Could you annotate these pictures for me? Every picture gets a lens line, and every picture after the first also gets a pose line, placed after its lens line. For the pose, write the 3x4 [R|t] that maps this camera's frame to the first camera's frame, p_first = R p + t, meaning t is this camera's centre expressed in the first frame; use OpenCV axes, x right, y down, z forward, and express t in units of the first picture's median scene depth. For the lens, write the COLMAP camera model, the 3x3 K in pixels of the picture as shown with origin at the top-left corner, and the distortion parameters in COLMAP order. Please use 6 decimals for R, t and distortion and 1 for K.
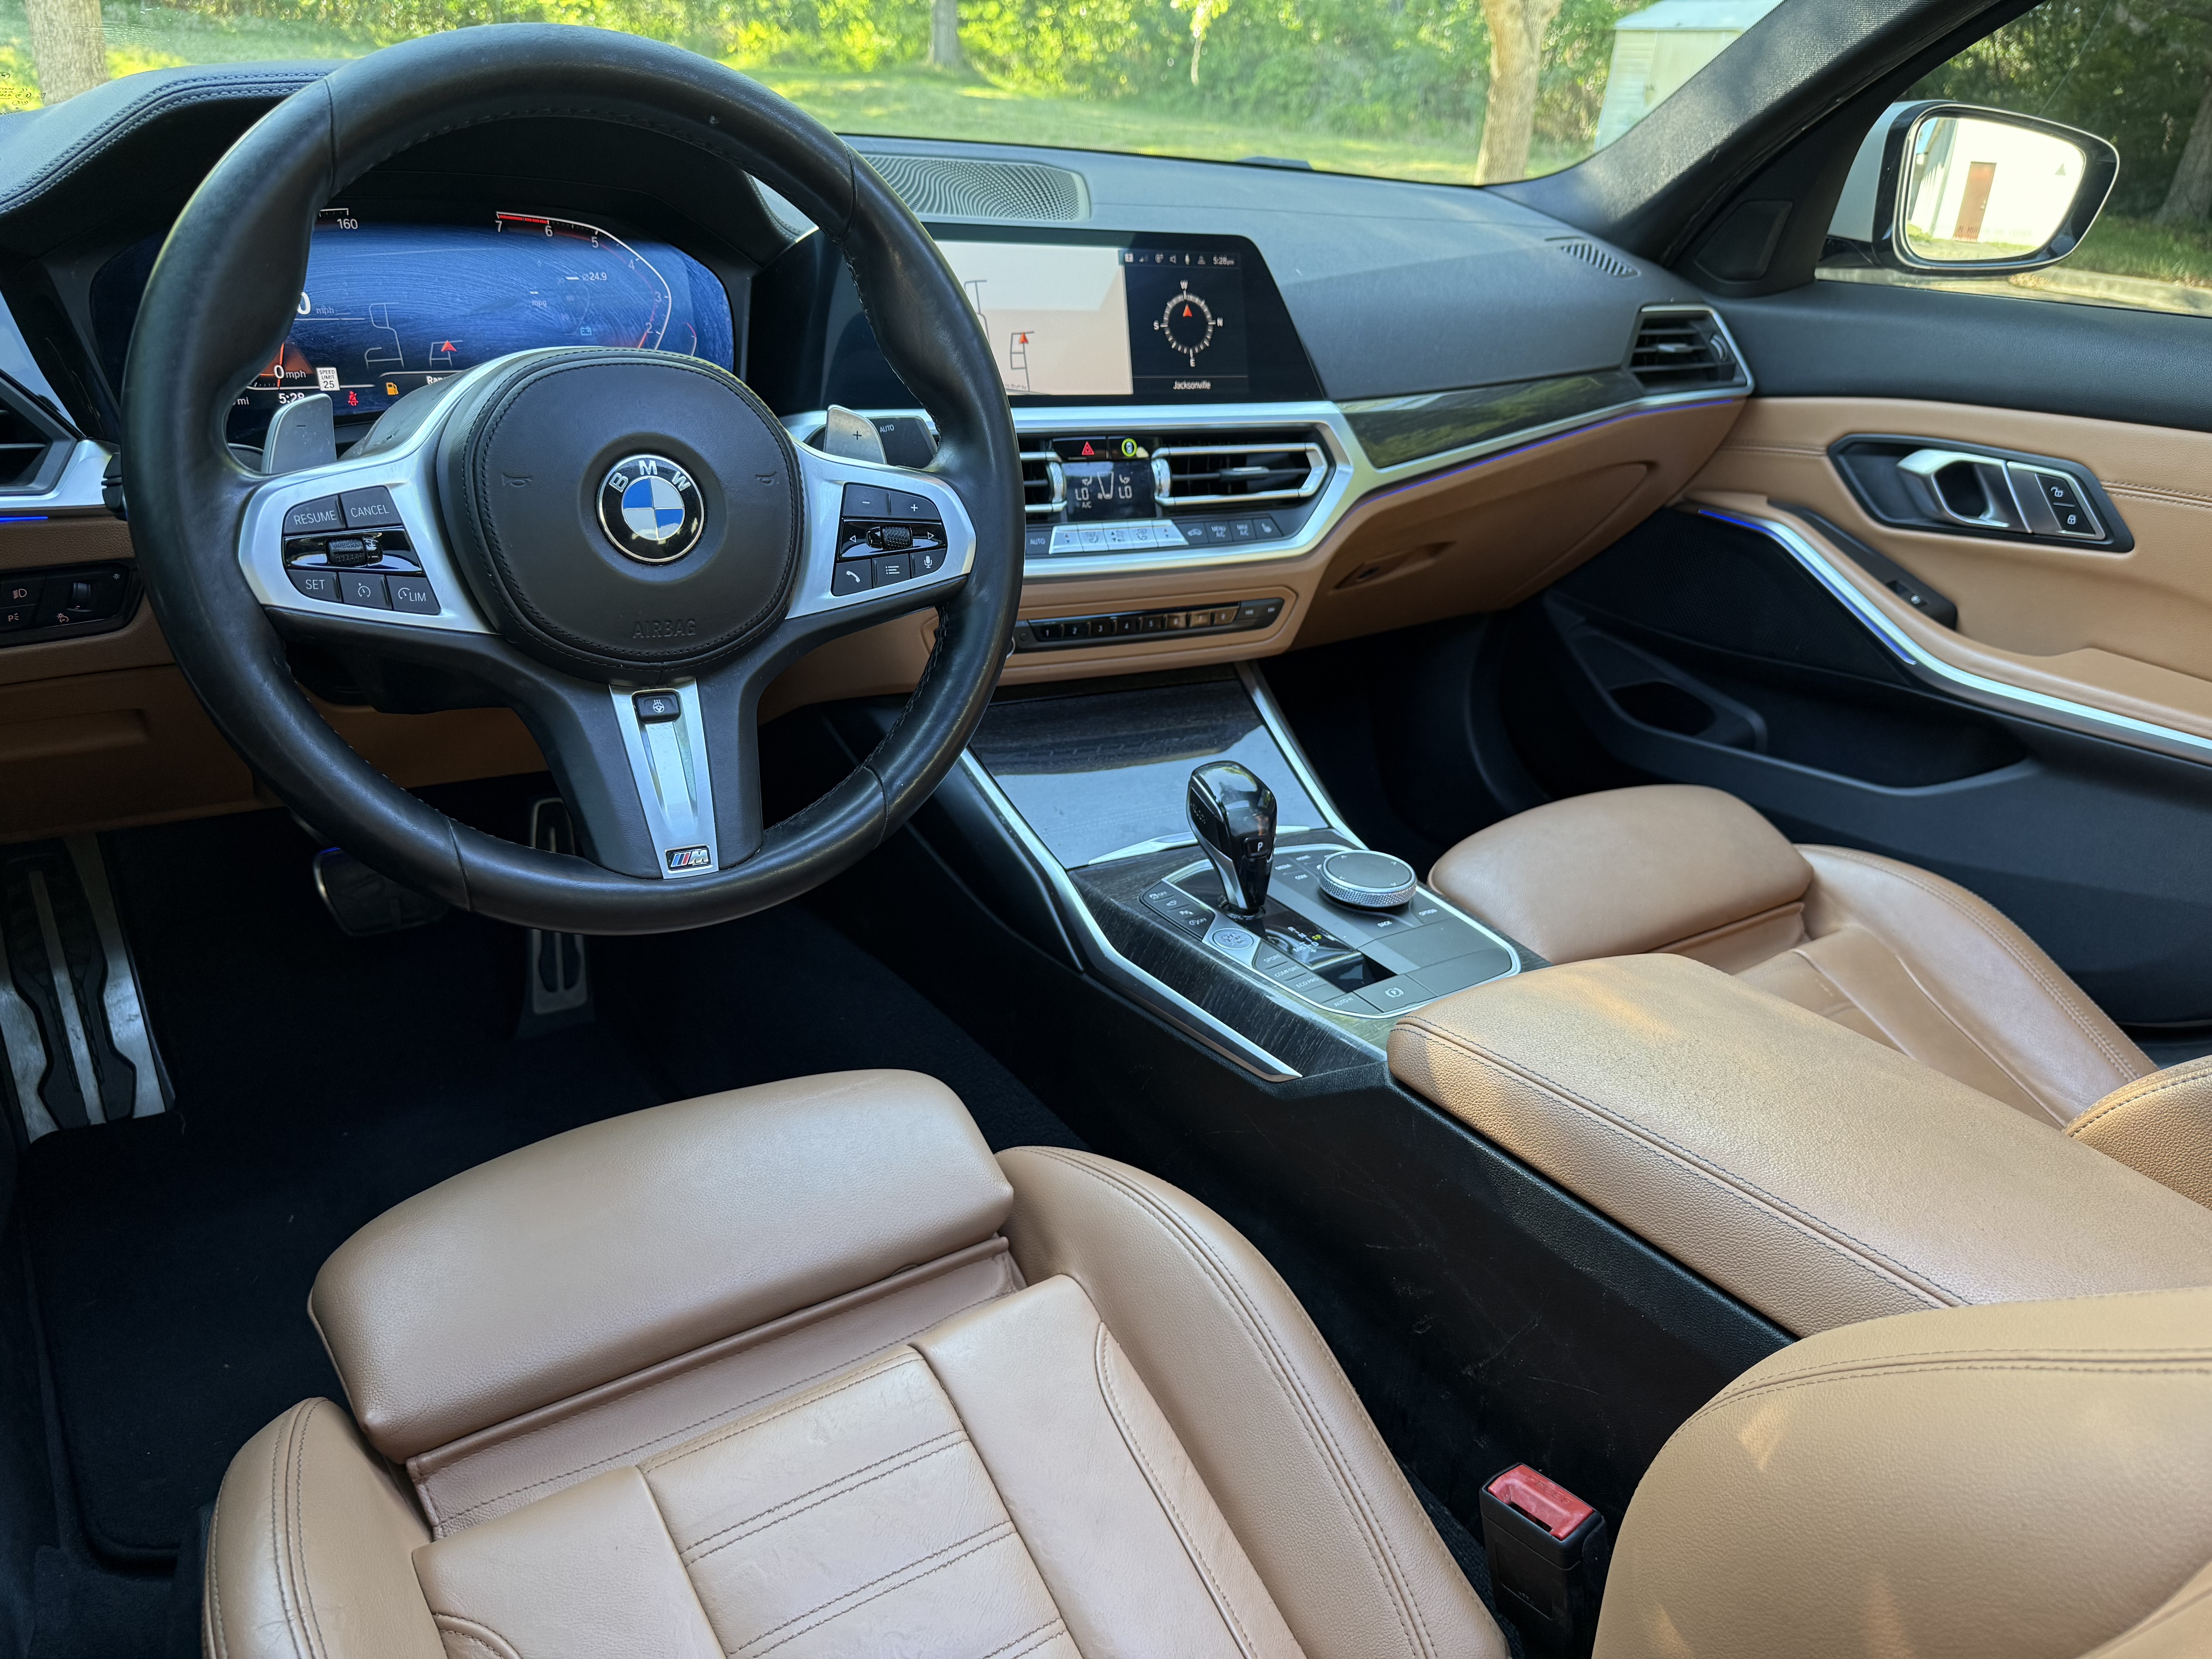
lens RADIAL K [[1546.0, 0, 1094.6], [0, 1546.0, 838.4], [0, 0, 1]] dist [0.183573, -0.393229]
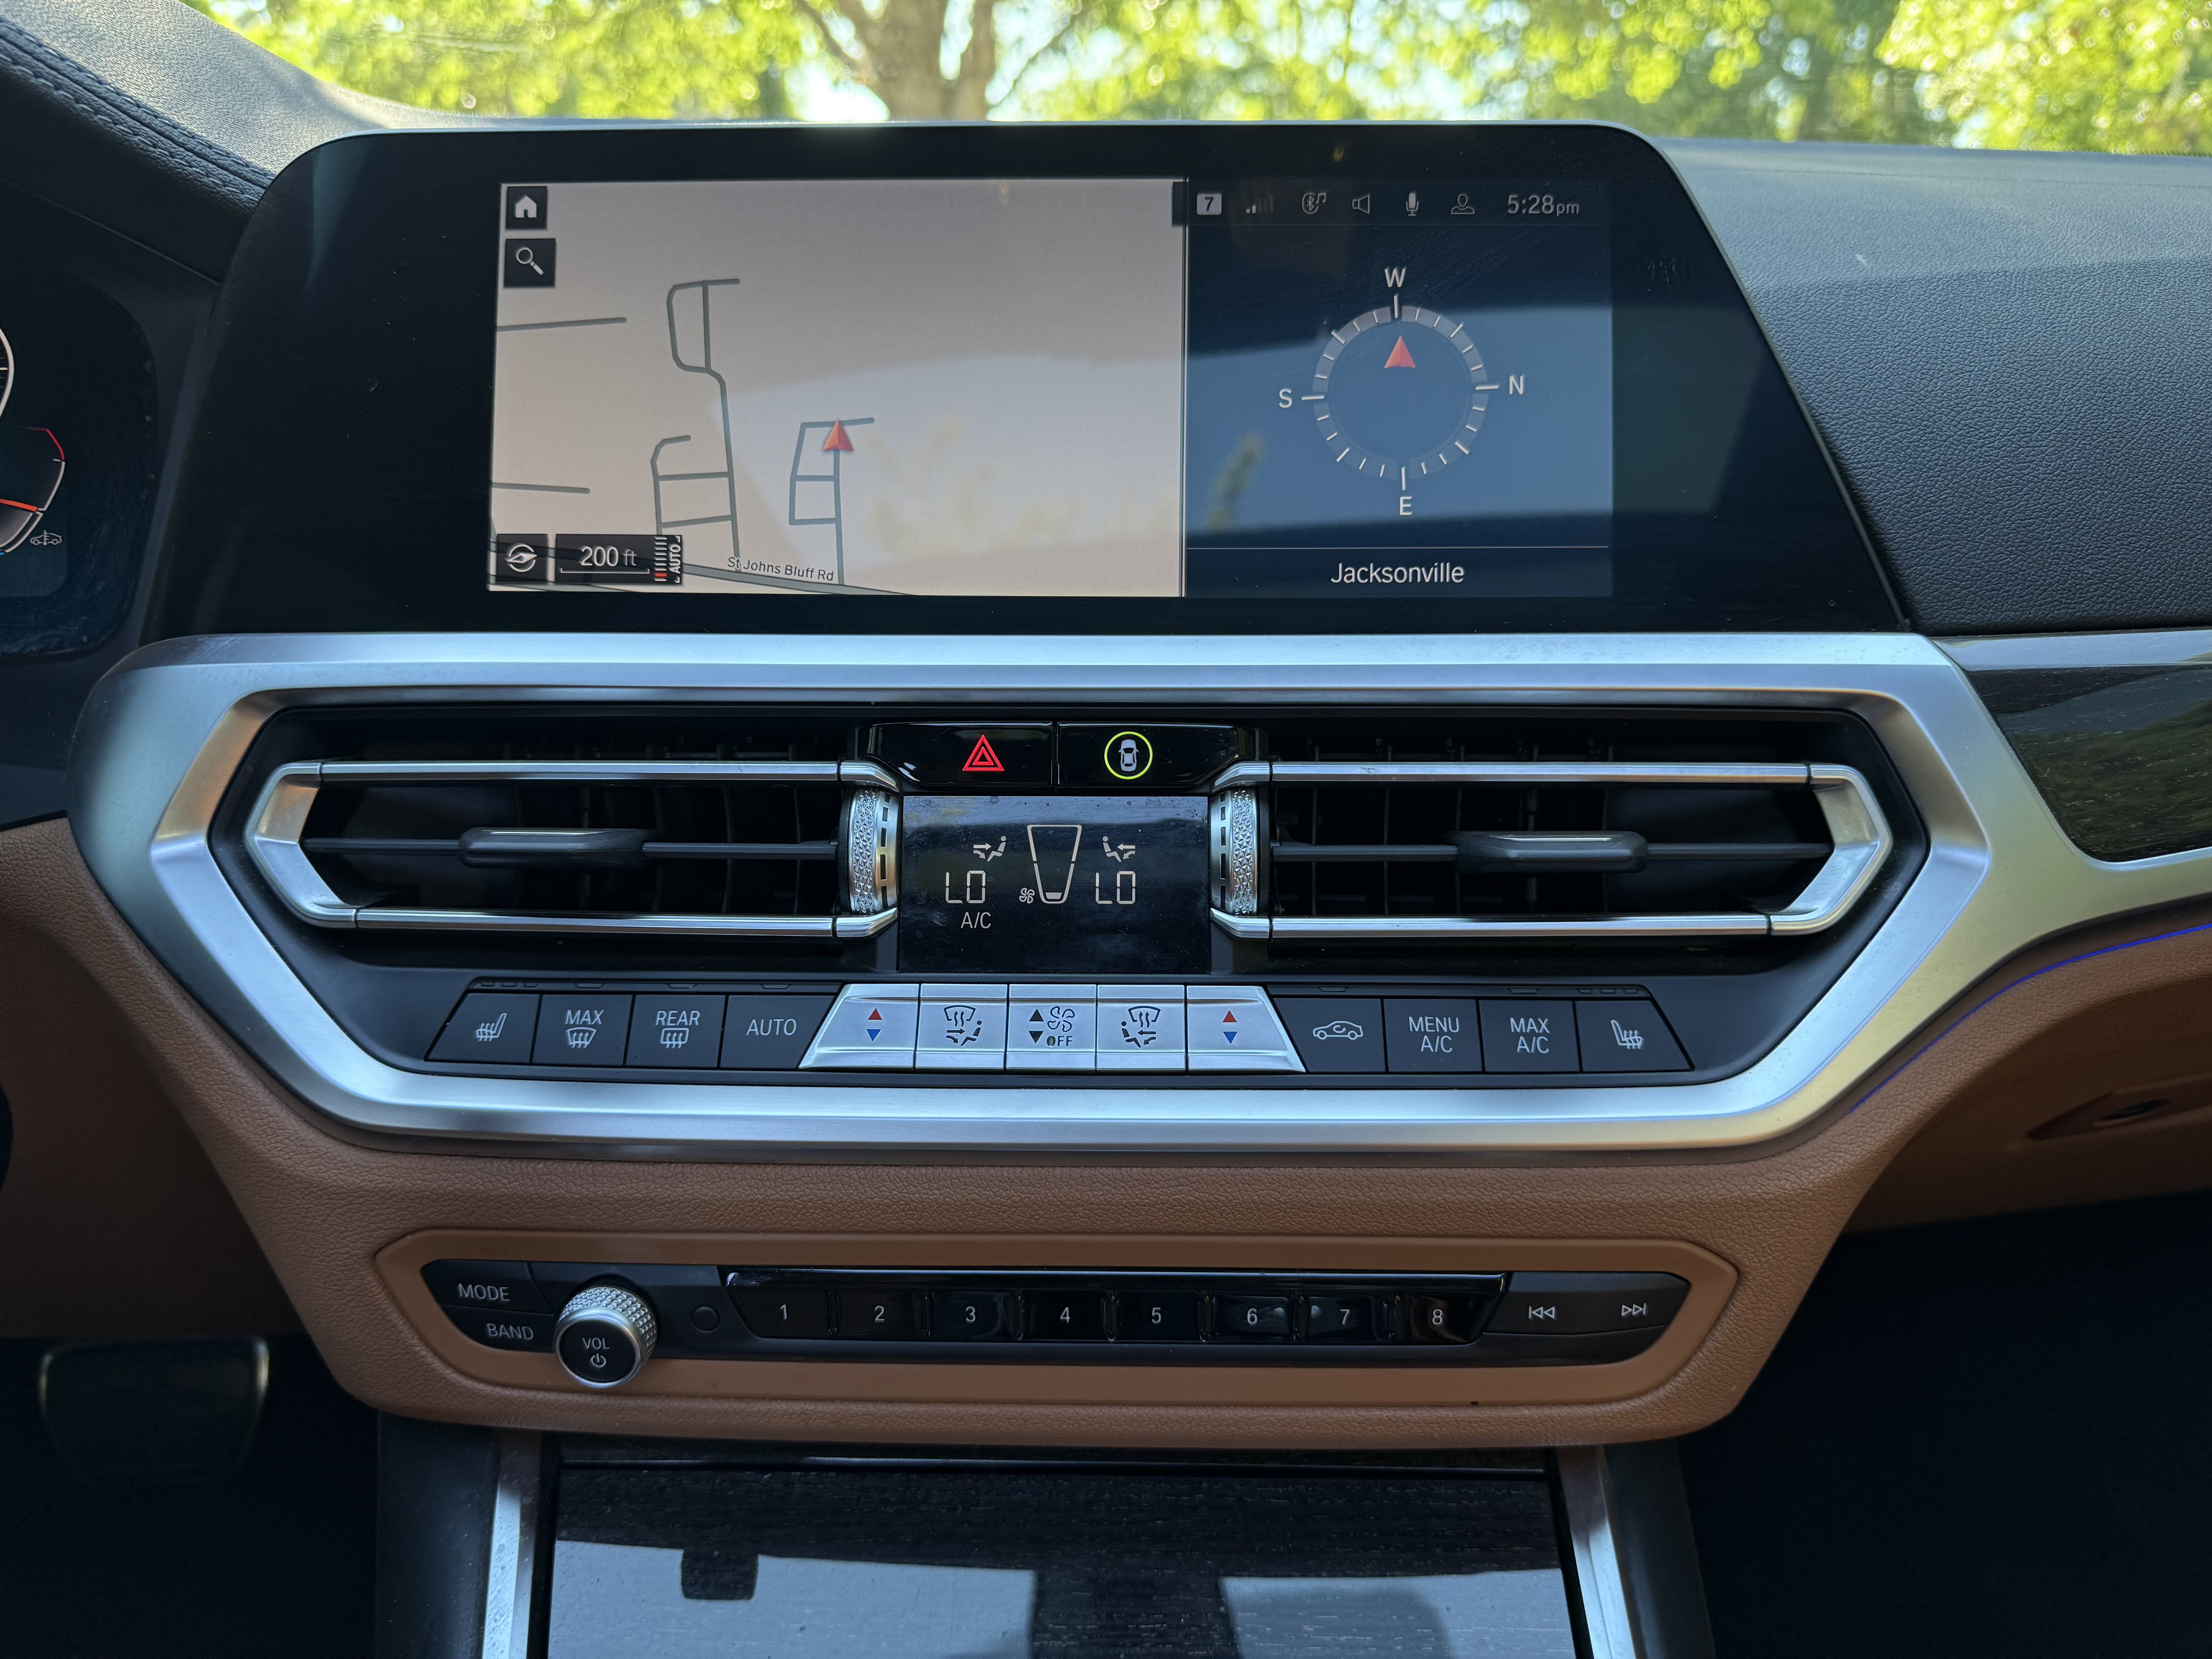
lens RADIAL K [[1652.8, 0, 1087.4], [0, 1652.8, 857.1], [0, 0, 1]] dist [0.095413, -0.214339]
pose [[0.877879, 0.066942, -0.474180, 0.172813], [-0.141493, 0.982232, -0.123289, -0.184238], [0.457502, 0.175326, 0.871753, 0.694955]]
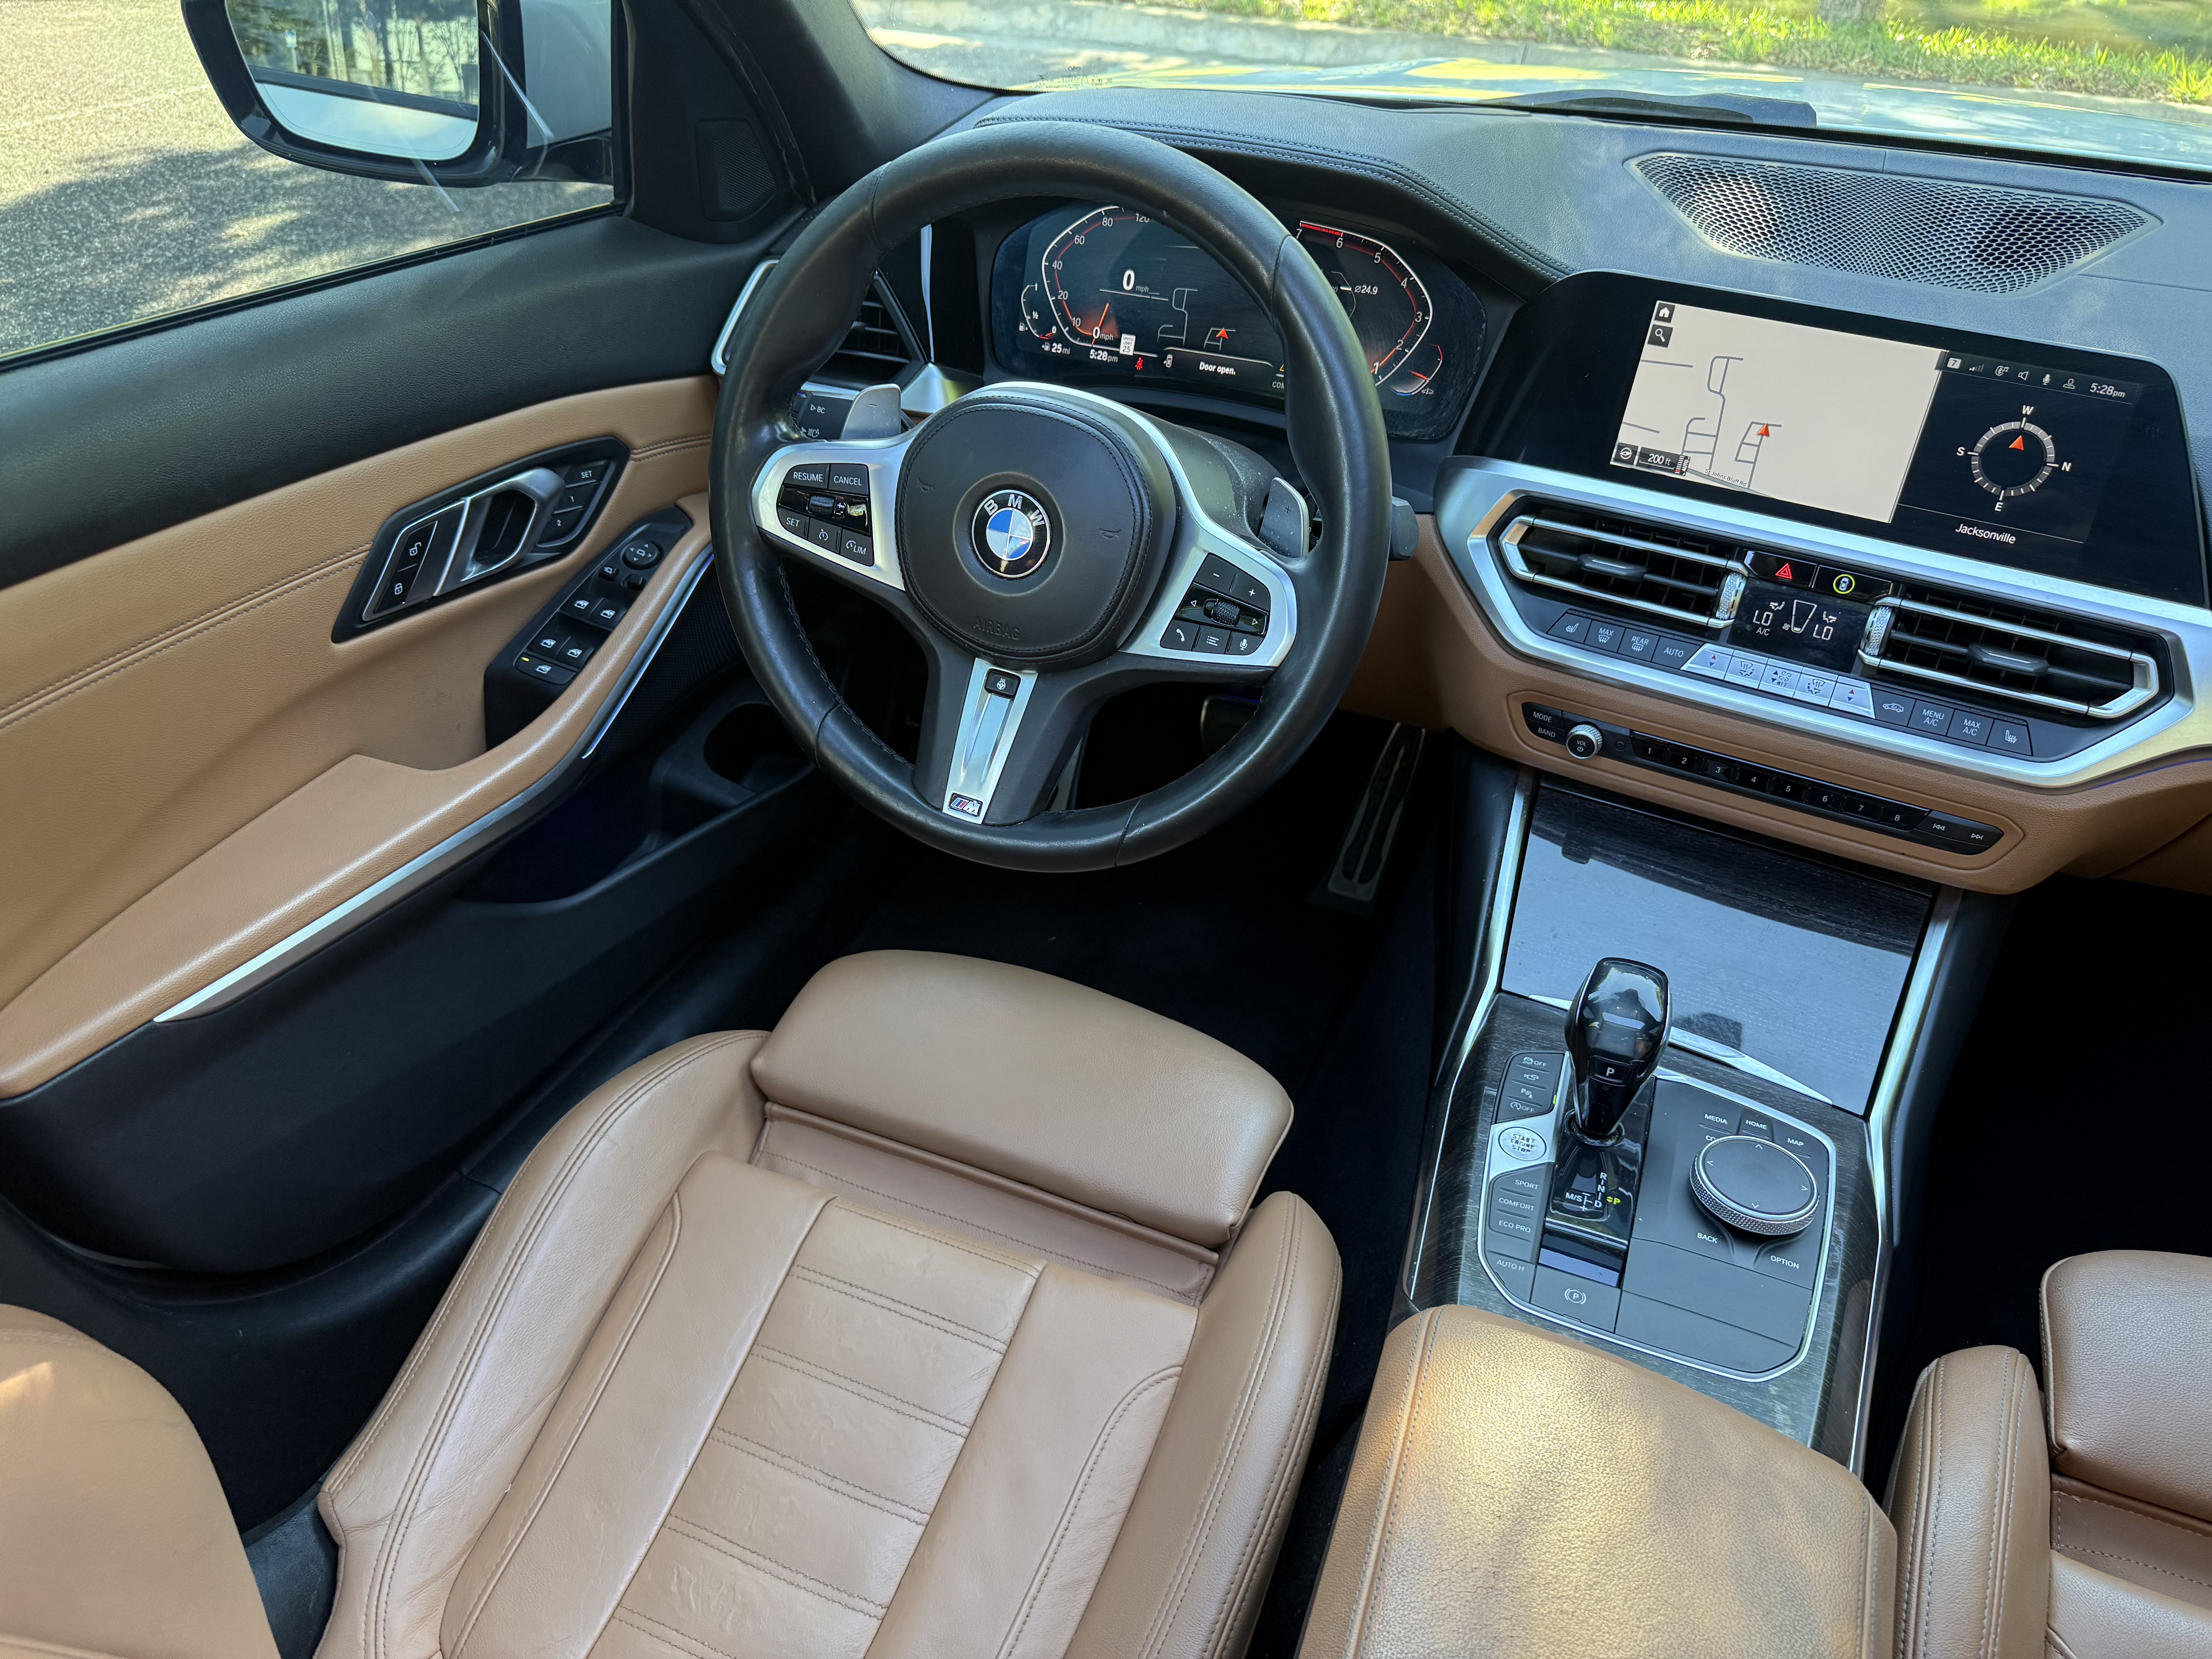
lens RADIAL K [[1557.6, 0, 1106.0], [0, 1557.6, 829.5], [0, 0, 1]] dist [0.043719, -0.079020]
pose [[0.556380, 0.420168, -0.716868, 0.443854], [-0.345971, 0.901534, 0.259886, -0.210362], [0.755477, 0.103421, 0.646961, 0.183607]]
